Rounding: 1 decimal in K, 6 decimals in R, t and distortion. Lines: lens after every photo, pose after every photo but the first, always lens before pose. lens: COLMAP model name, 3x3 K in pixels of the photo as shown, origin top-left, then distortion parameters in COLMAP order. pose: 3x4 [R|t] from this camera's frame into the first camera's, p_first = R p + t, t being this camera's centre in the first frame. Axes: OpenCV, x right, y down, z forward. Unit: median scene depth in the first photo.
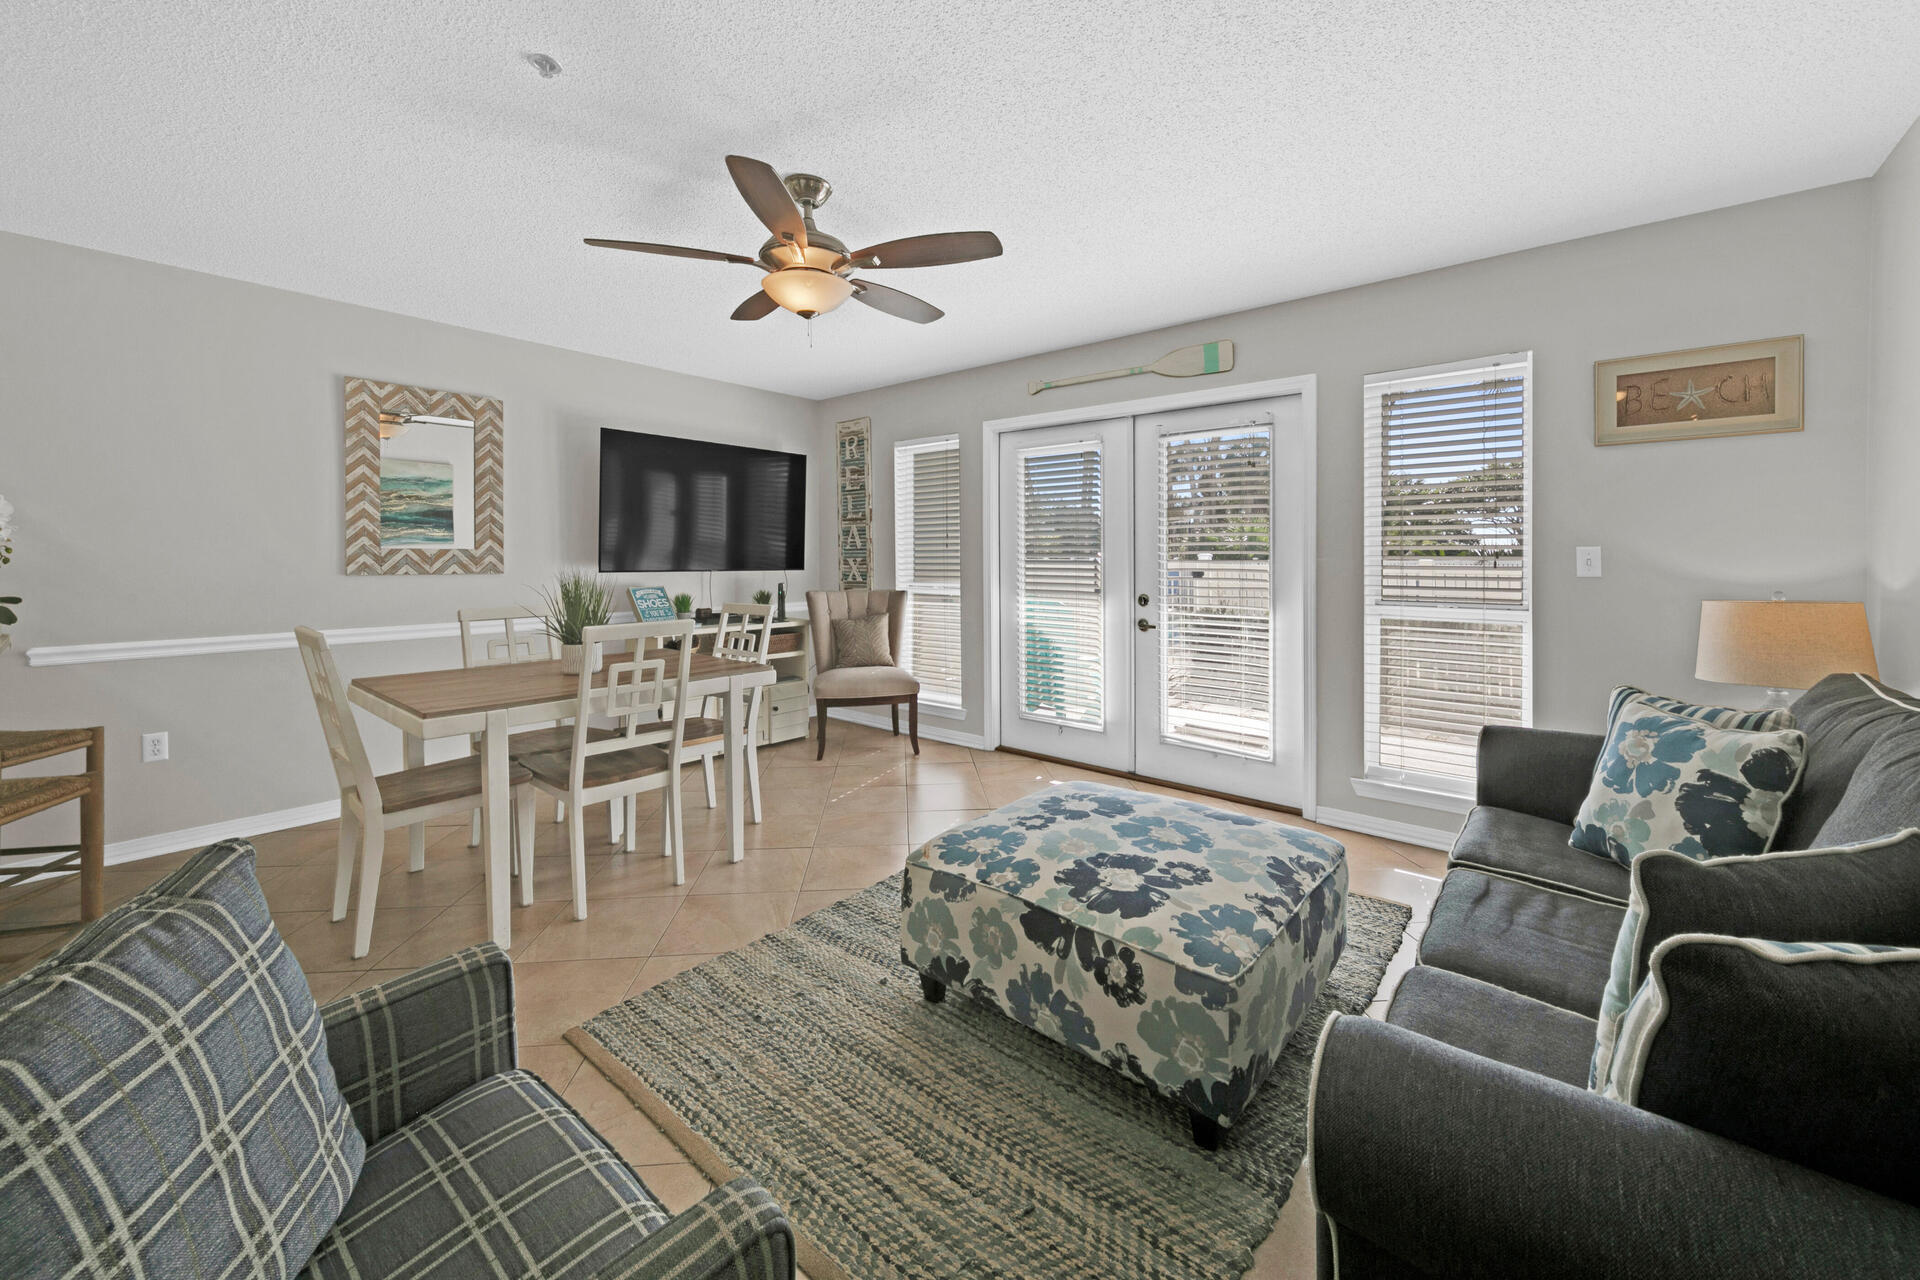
lens RADIAL K [[740.9, 0, 997.8], [0, 740.9, 559.3], [0, 0, 1]] dist [0.006764, -0.000332]
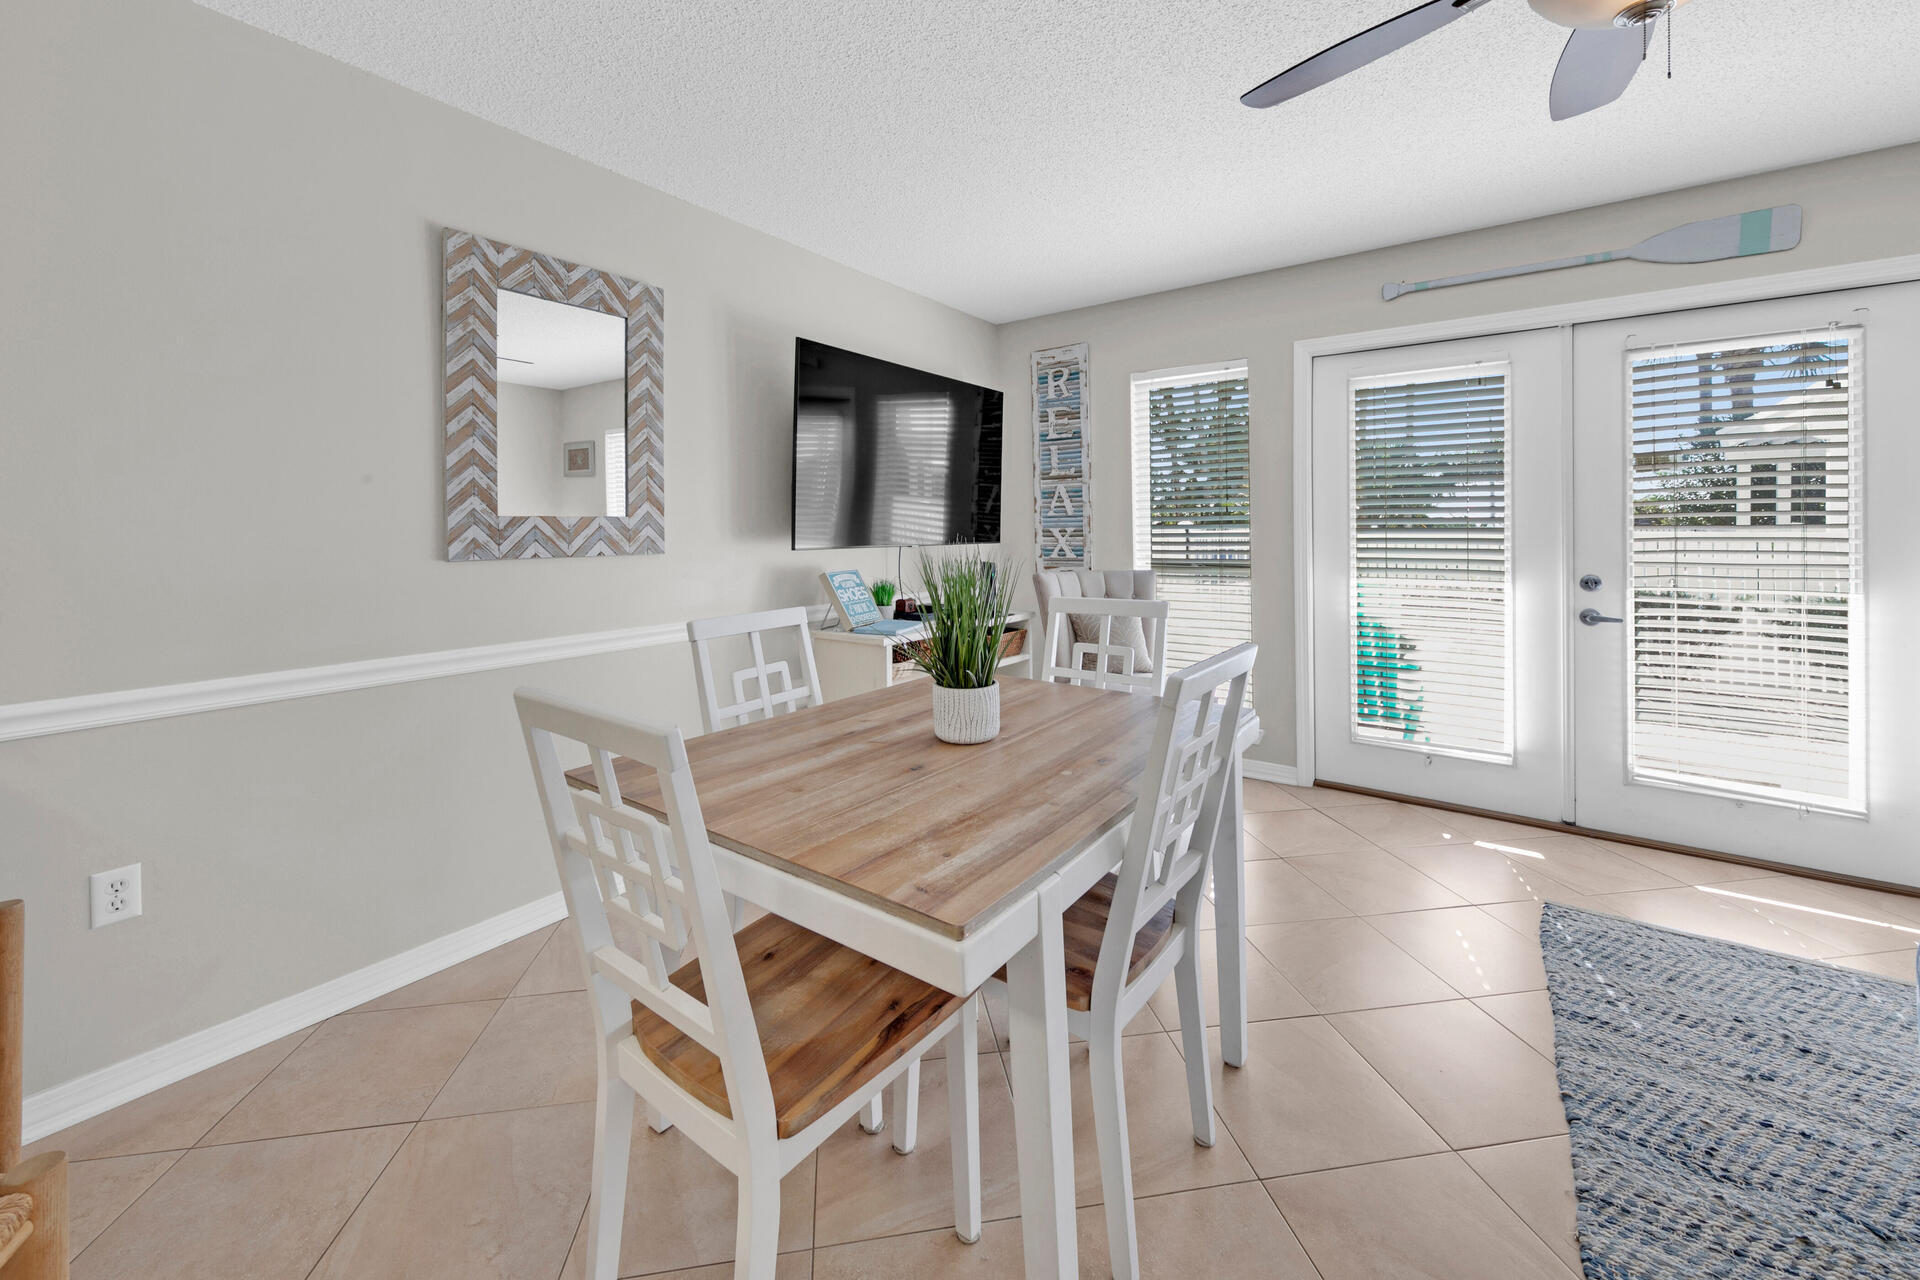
lens RADIAL K [[740.9, 0, 997.8], [0, 740.9, 523.1], [0, 0, 1]] dist [0.006764, -0.000332]
pose [[0.996682, -0.007372, 0.081065, -0.431955], [0.008223, 0.999914, -0.010180, 0.000796], [-0.080983, 0.010812, 0.996657, 0.332069]]
